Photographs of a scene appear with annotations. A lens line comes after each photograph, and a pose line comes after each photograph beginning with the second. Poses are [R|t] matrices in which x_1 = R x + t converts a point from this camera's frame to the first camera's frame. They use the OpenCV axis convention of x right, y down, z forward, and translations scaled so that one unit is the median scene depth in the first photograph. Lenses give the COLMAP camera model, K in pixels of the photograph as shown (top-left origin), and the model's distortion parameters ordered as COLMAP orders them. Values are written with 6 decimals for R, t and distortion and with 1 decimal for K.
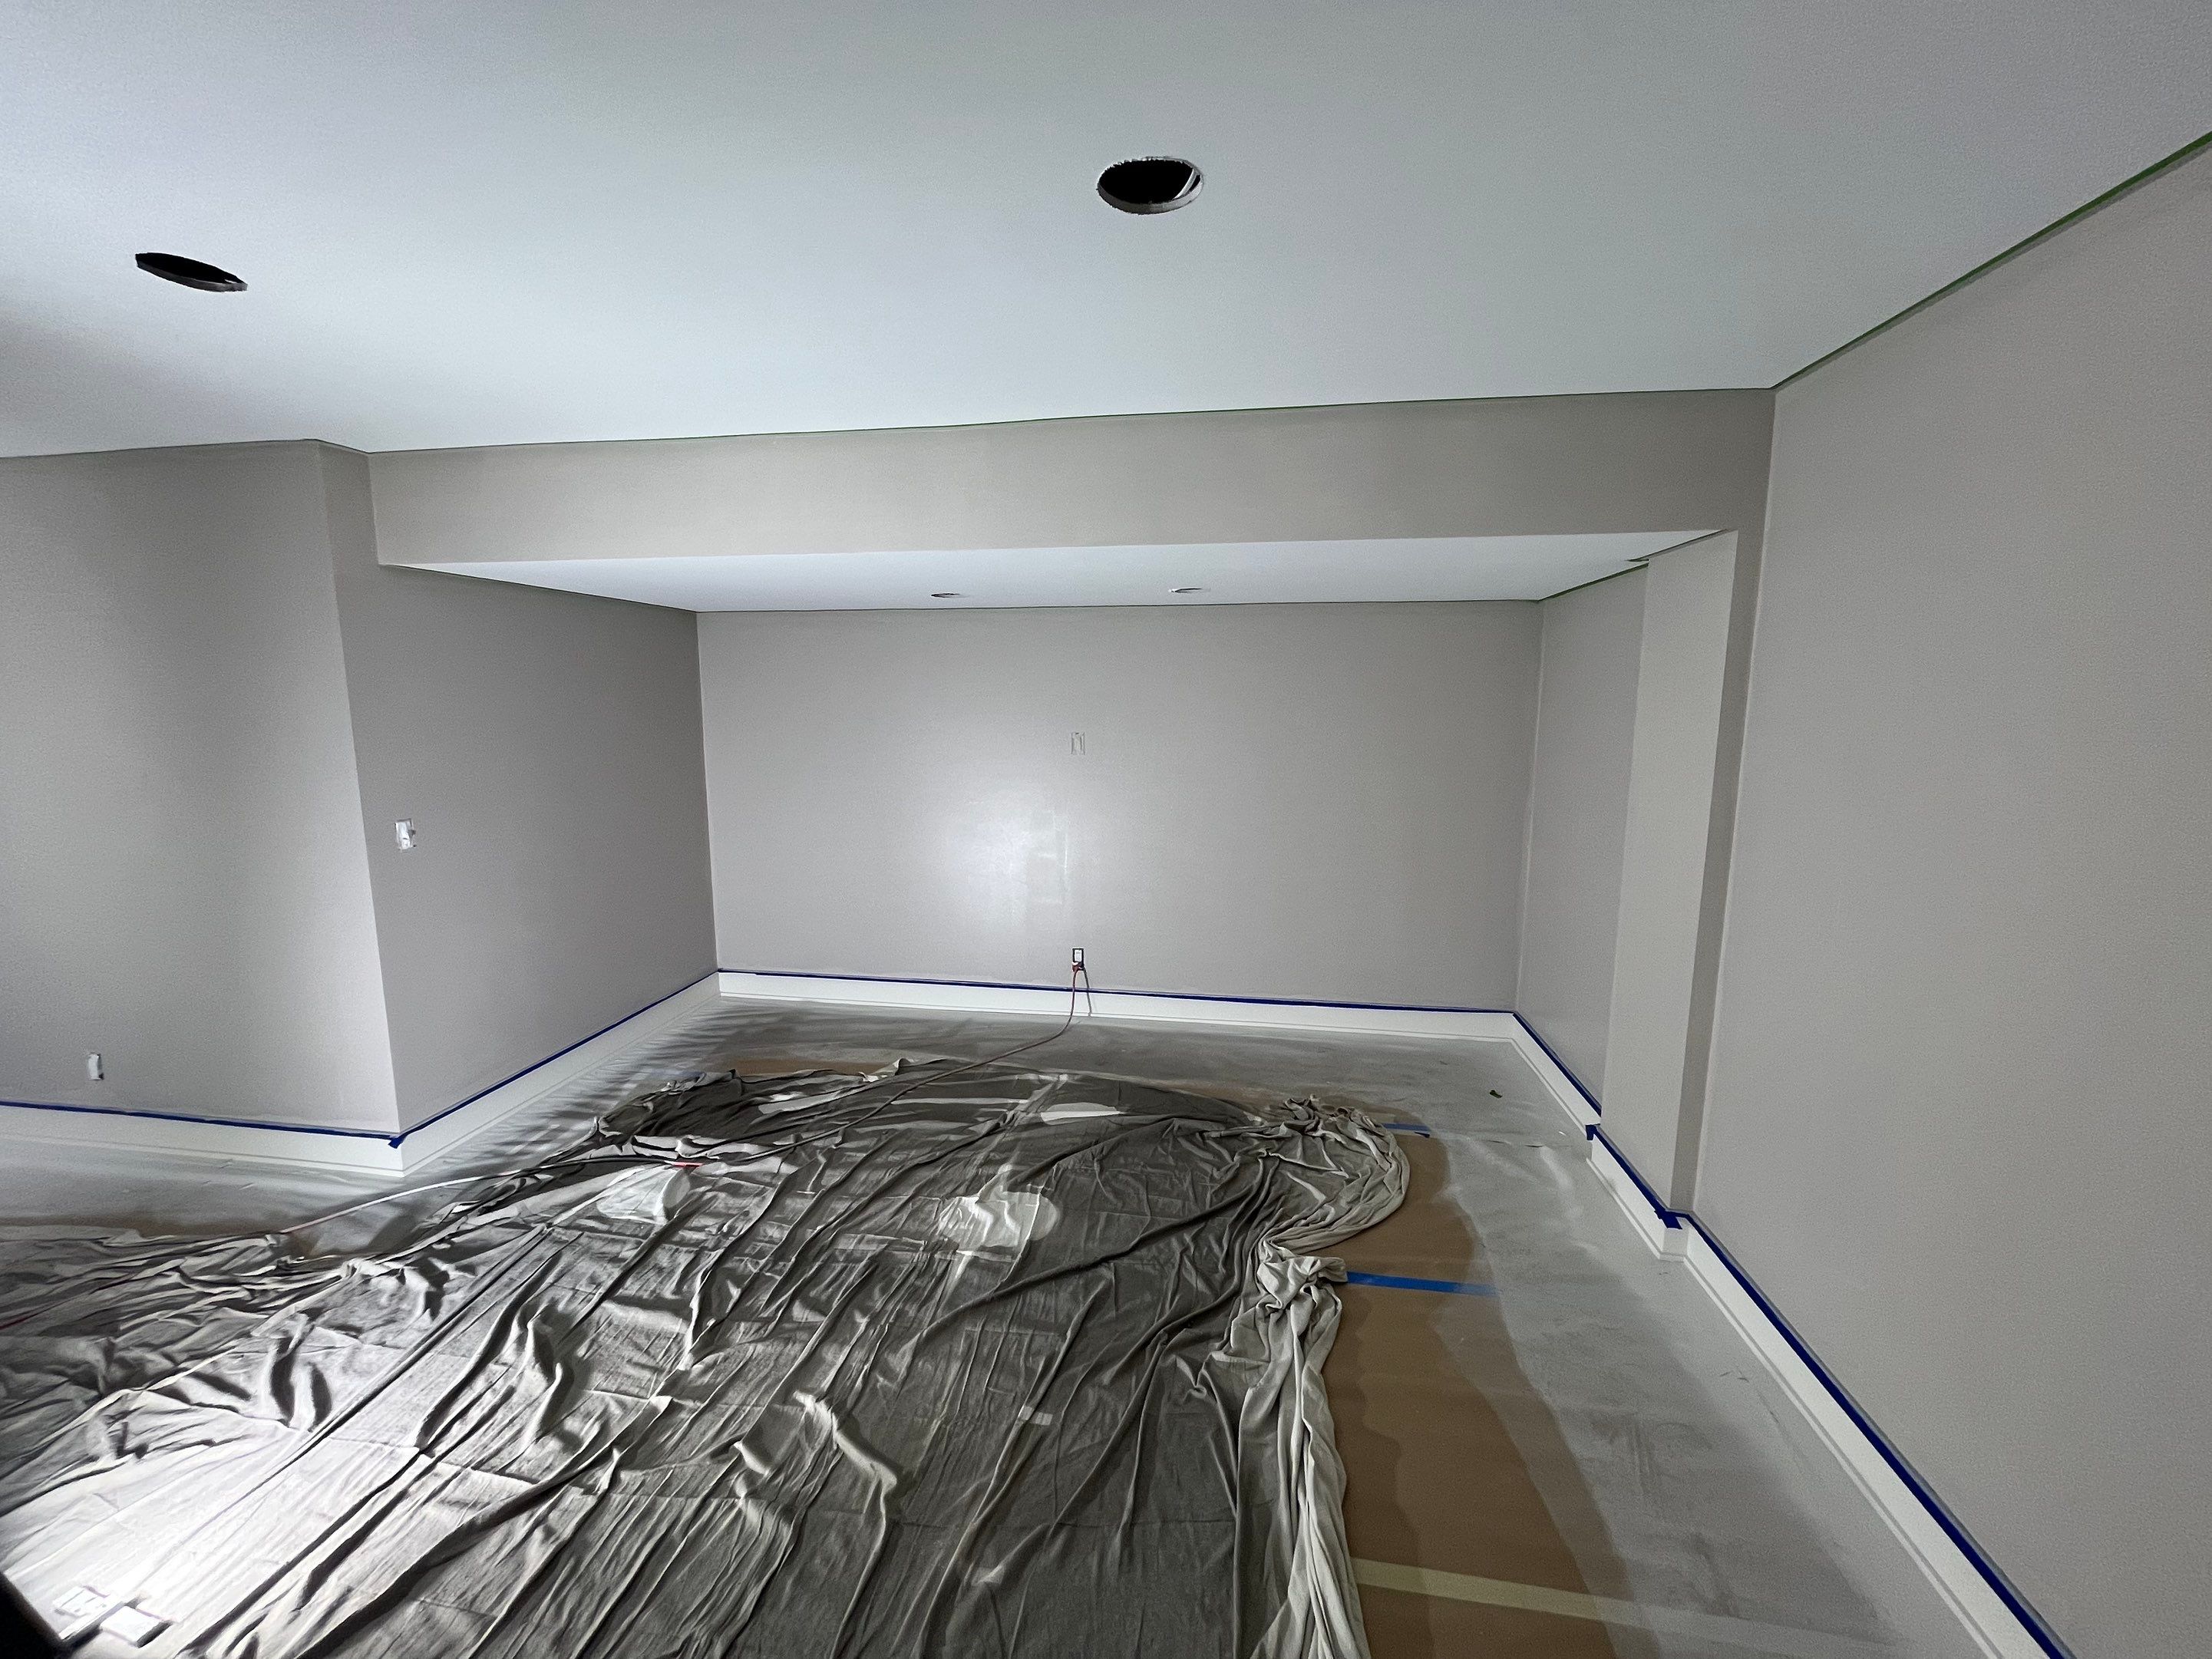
lens RADIAL K [[892.4, 0, 1102.7], [0, 892.4, 819.9], [0, 0, 1]] dist [-0.002835, 0.000714]
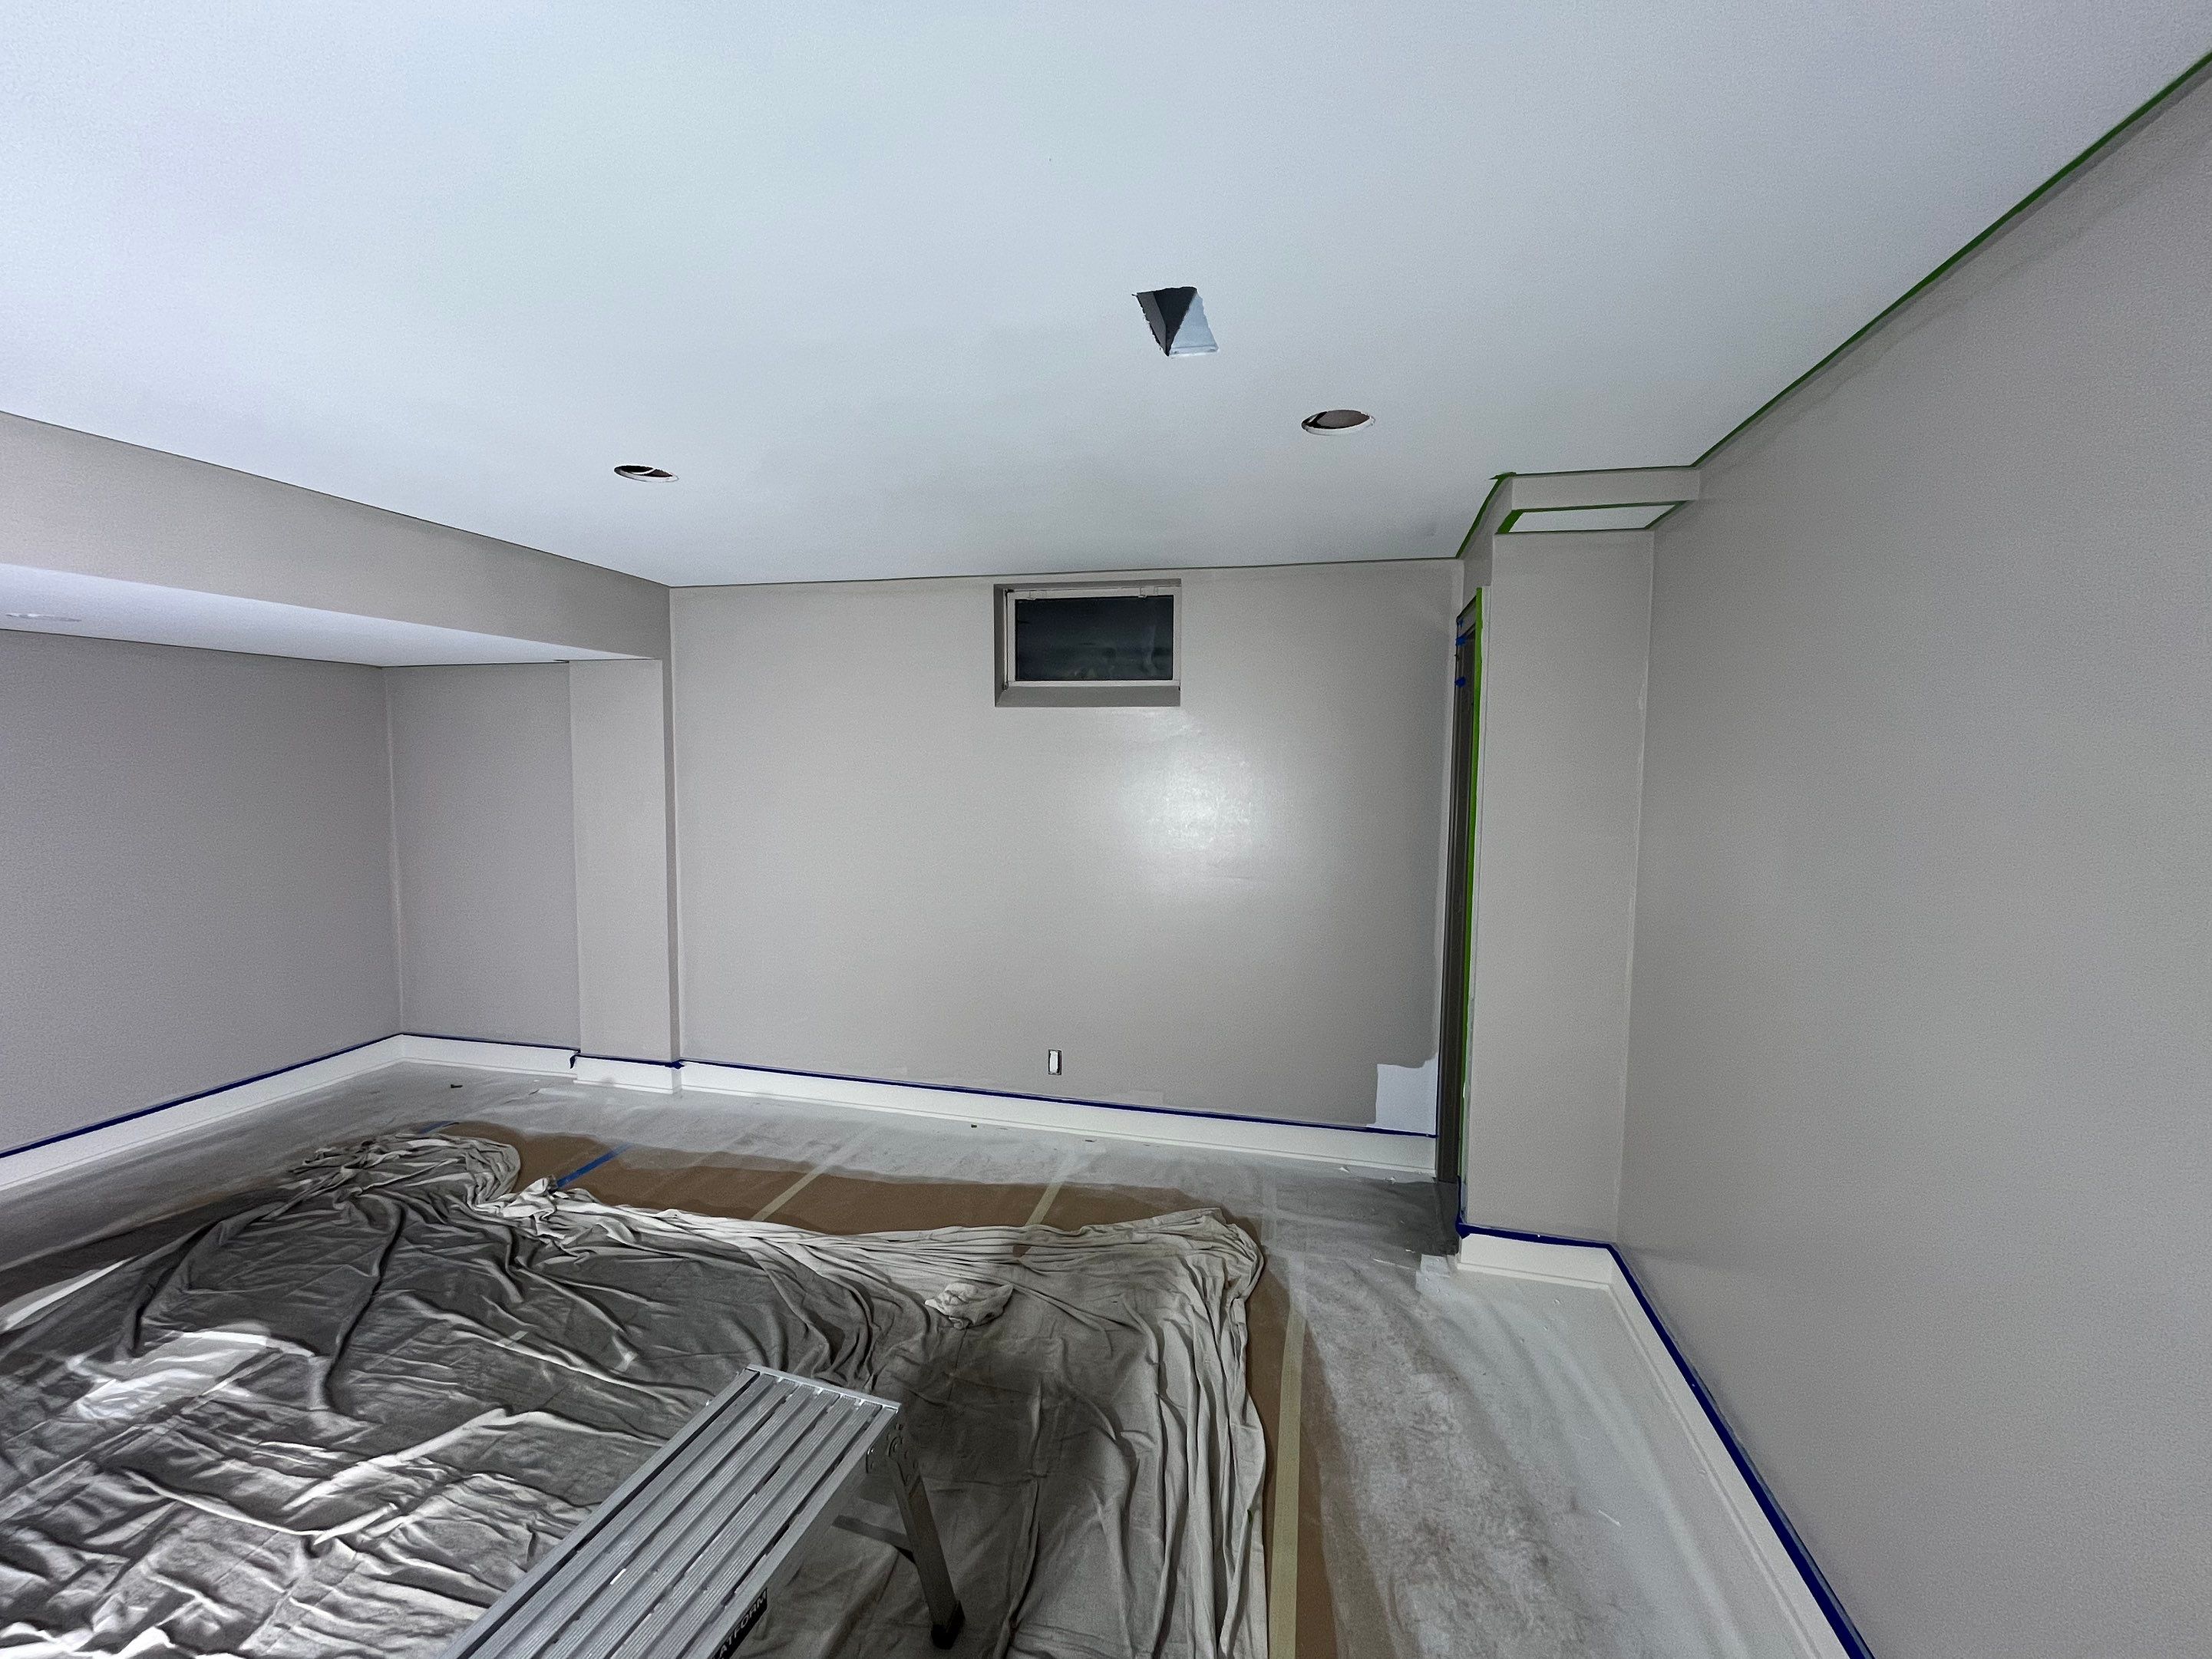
lens RADIAL K [[892.4, 0, 1114.9], [0, 892.4, 826.7], [0, 0, 1]] dist [-0.002835, 0.000714]
pose [[0.071991, -0.078738, 0.994293, -0.896439], [0.131568, 0.988918, 0.068786, 0.003373], [-0.988690, 0.125866, 0.081553, 0.001455]]
